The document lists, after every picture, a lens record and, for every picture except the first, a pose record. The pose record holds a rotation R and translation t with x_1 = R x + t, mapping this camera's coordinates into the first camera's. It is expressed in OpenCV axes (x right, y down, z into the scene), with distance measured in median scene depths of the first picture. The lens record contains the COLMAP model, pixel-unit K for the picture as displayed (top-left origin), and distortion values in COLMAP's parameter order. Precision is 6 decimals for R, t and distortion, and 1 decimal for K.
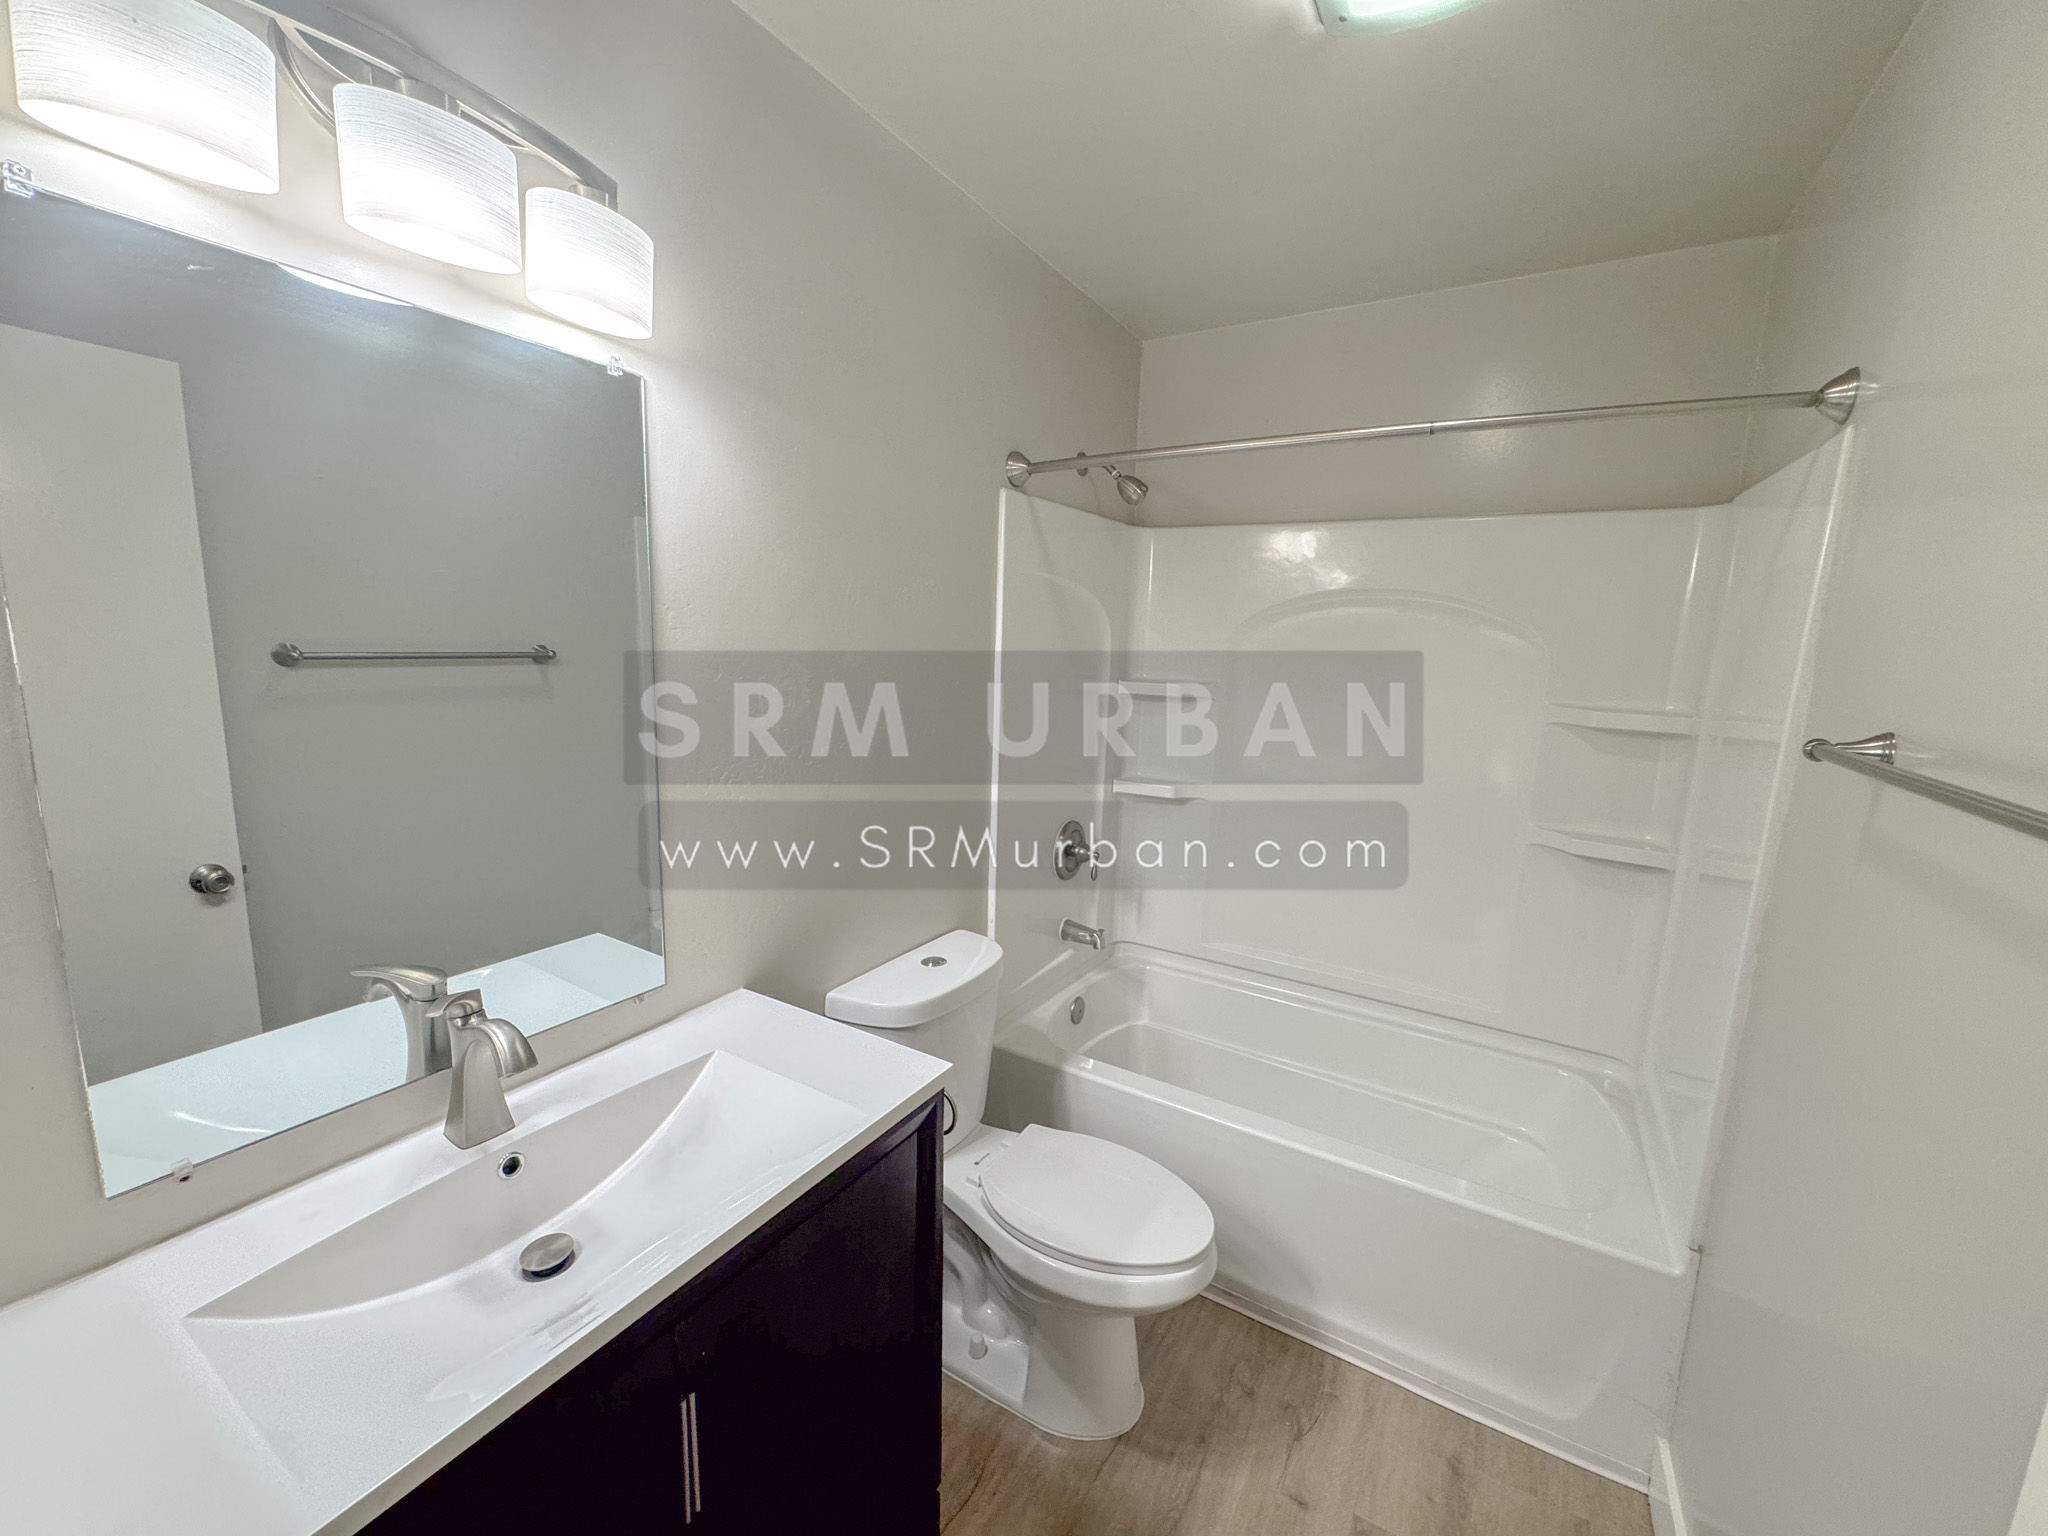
lens RADIAL K [[817.7, 0, 1025.1], [0, 817.7, 767.6], [0, 0, 1]] dist [-0.004366, 0.000472]
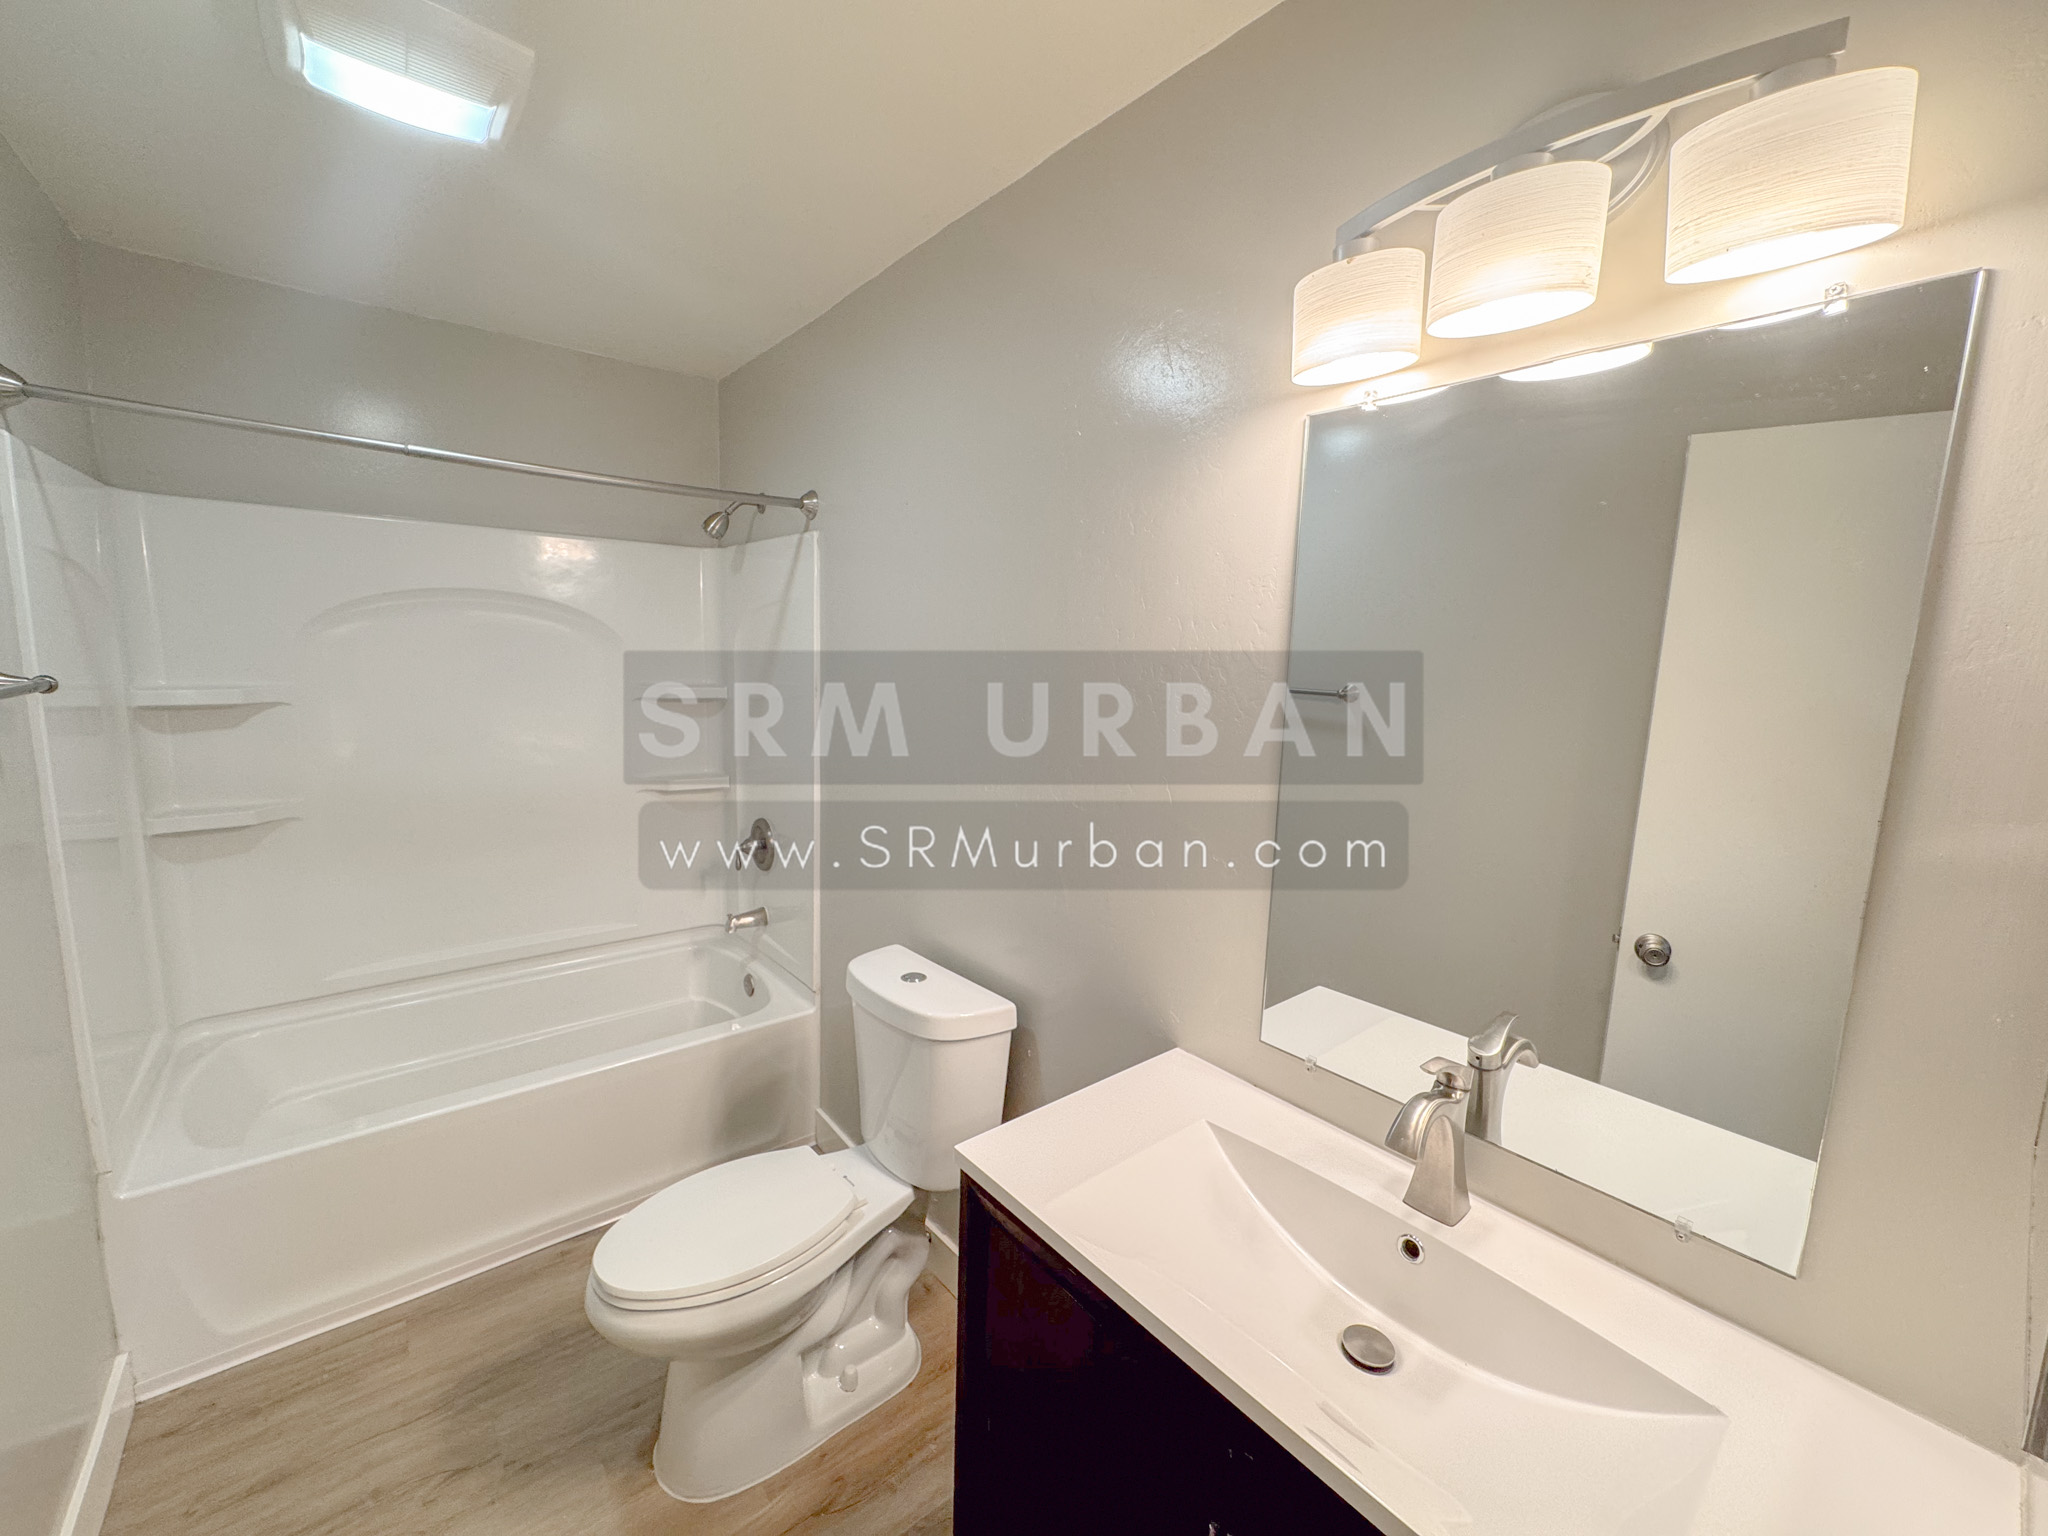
lens RADIAL K [[817.7, 0, 1016.1], [0, 817.7, 780.0], [0, 0, 1]] dist [-0.004366, 0.000472]
pose [[-0.331552, 0.074871, -0.940462, 0.507355], [-0.218121, 0.963755, 0.153622, -0.113748], [0.917876, 0.256068, -0.303204, 0.969599]]
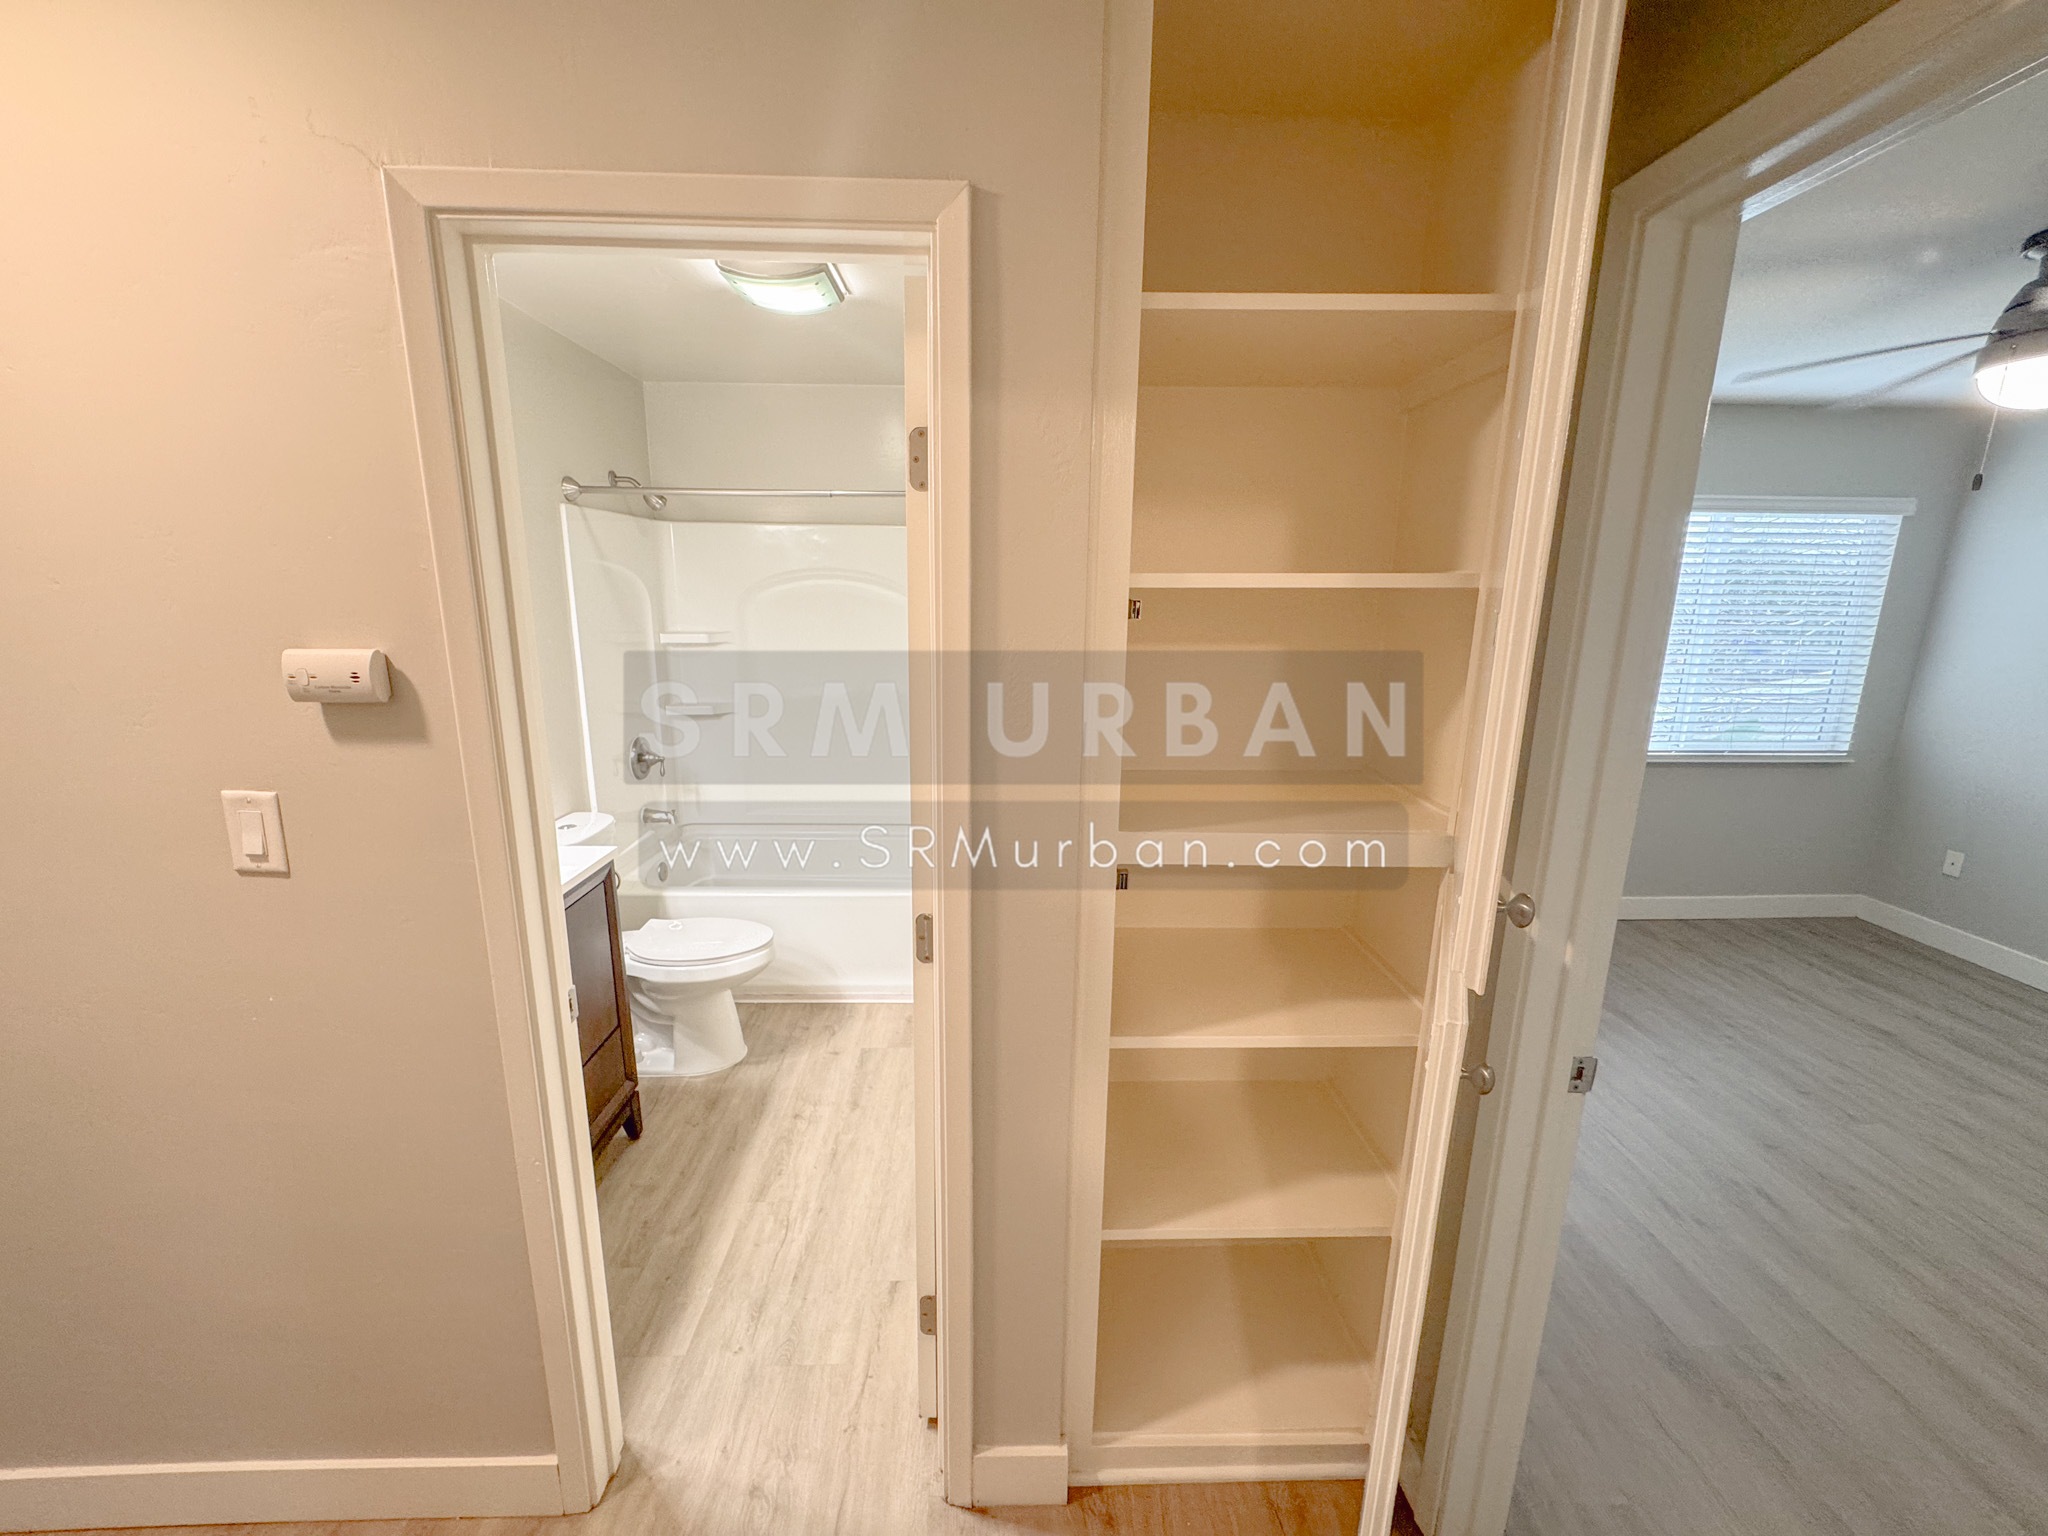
lens RADIAL K [[817.7, 0, 1015.0], [0, 817.7, 762.3], [0, 0, 1]] dist [-0.004366, 0.000472]
pose [[0.845659, -0.136668, 0.515929, -0.140372], [0.104956, 0.990368, 0.090312, 0.055936], [-0.523302, -0.022223, 0.851857, -0.579848]]
